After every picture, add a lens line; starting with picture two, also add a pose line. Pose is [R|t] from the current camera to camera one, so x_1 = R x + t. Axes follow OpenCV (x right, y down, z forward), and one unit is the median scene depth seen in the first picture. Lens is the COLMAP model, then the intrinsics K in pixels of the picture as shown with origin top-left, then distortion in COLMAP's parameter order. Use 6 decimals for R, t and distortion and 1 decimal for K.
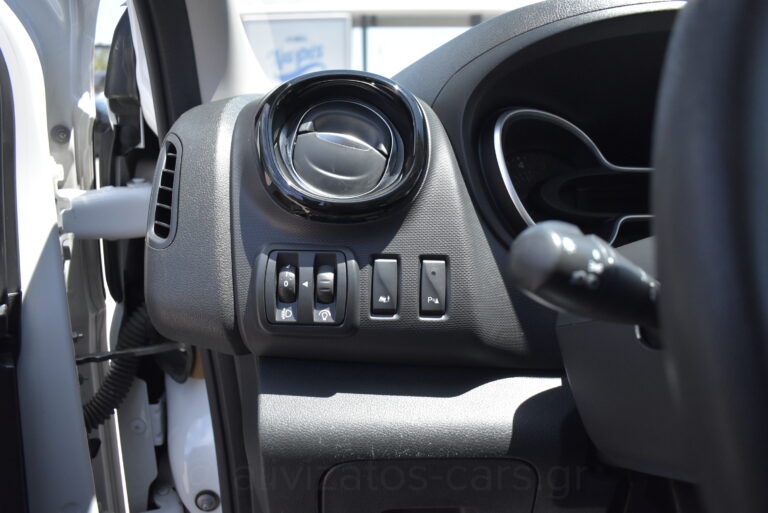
lens RADIAL K [[577.1, 0, 384.0], [0, 577.1, 256.5], [0, 0, 1]] dist [-0.064472, 0.001102]
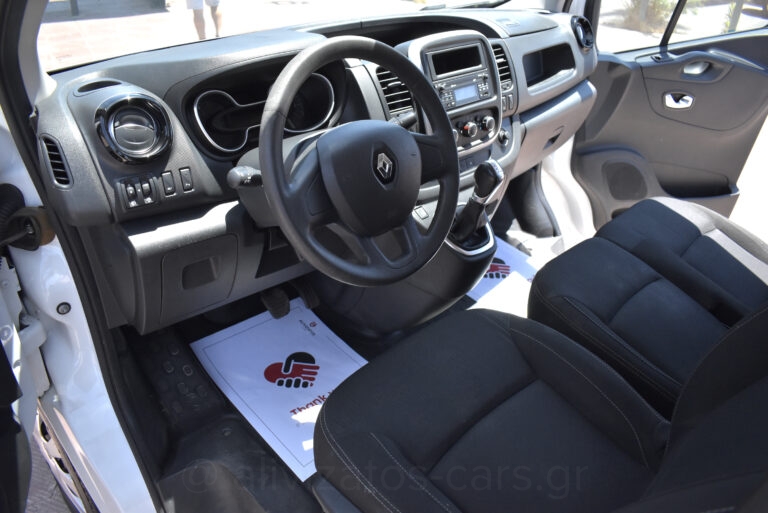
lens RADIAL K [[577.1, 0, 384.0], [0, 577.1, 256.5], [0, 0, 1]] dist [-0.064472, 0.001102]
pose [[0.809546, -0.287493, 0.511843, -0.617758], [0.094234, 0.924212, 0.370070, -0.500452], [-0.579444, -0.251356, 0.775283, -1.615635]]
